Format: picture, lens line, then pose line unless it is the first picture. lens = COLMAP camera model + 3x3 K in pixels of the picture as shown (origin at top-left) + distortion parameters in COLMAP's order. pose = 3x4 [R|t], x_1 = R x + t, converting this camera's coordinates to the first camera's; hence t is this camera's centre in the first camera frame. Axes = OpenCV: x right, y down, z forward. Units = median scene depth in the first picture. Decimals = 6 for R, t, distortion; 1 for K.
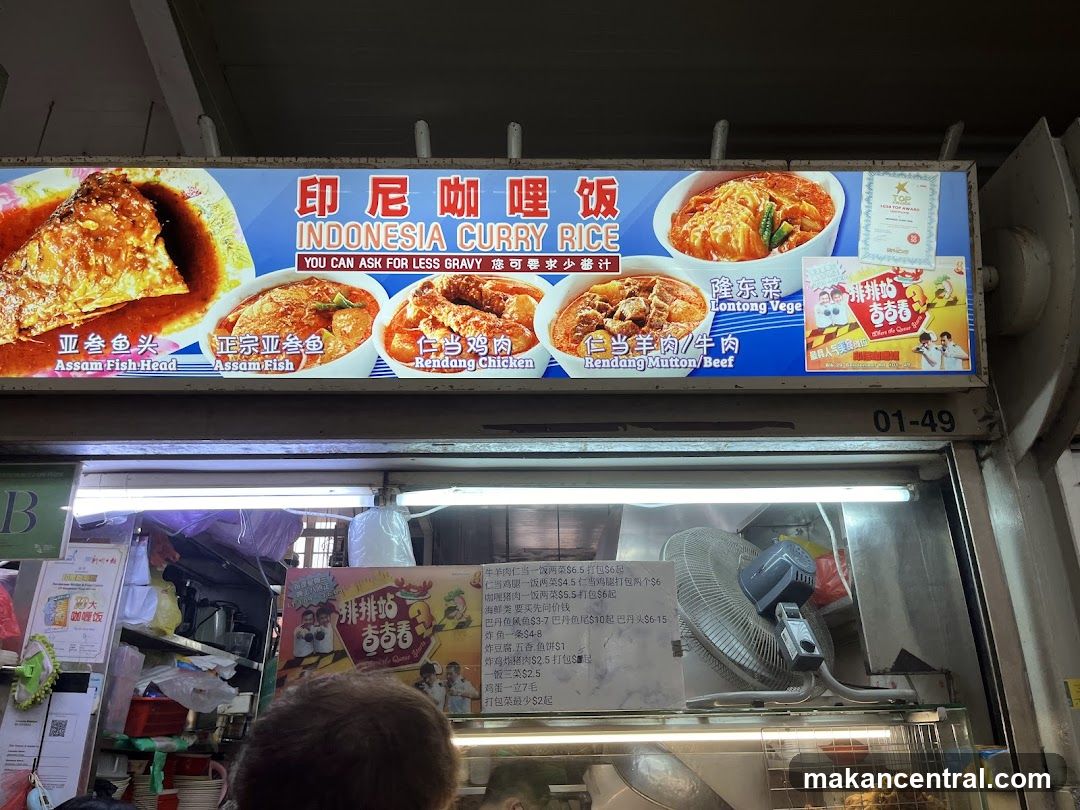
lens RADIAL K [[758.6, 0, 544.1], [0, 758.6, 418.3], [0, 0, 1]] dist [0.043640, -0.045556]
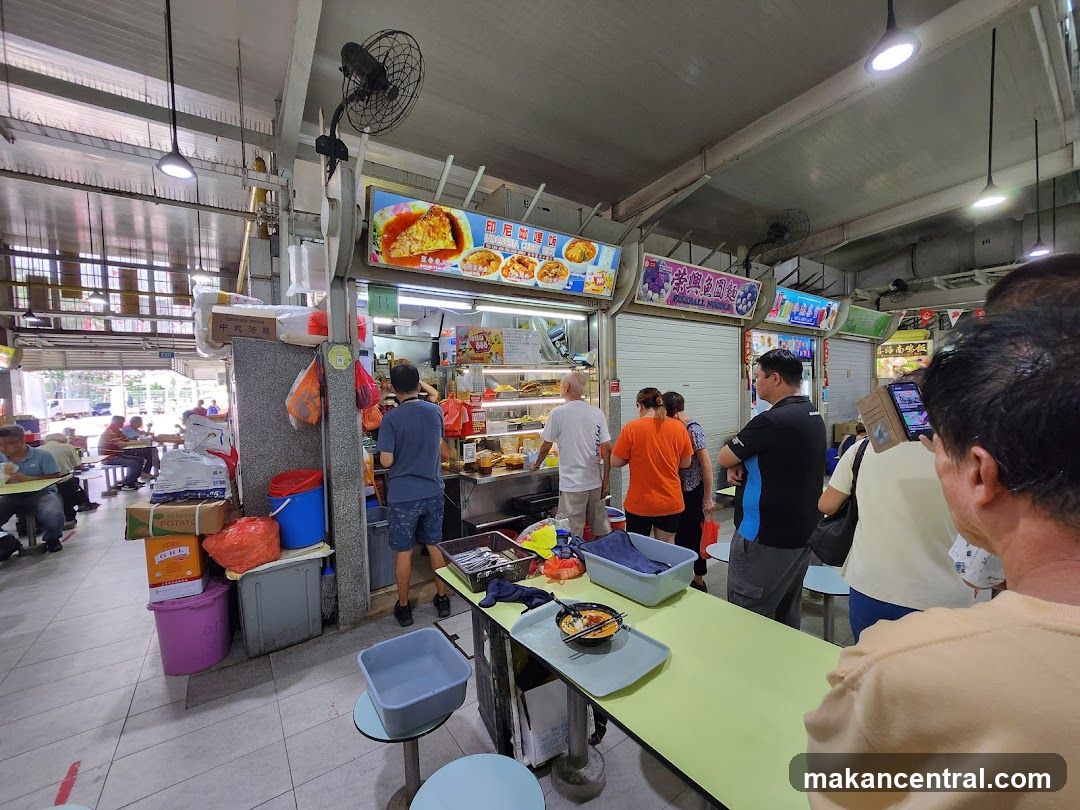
lens RADIAL K [[426.9, 0, 540.0], [0, 426.9, 410.0], [0, 0, 1]] dist [-0.007760, -0.000191]
pose [[0.822847, -0.034509, 0.567214, -1.280784], [-0.199996, 0.916708, 0.345903, -0.239359], [-0.531906, -0.398066, 0.747409, -0.977399]]
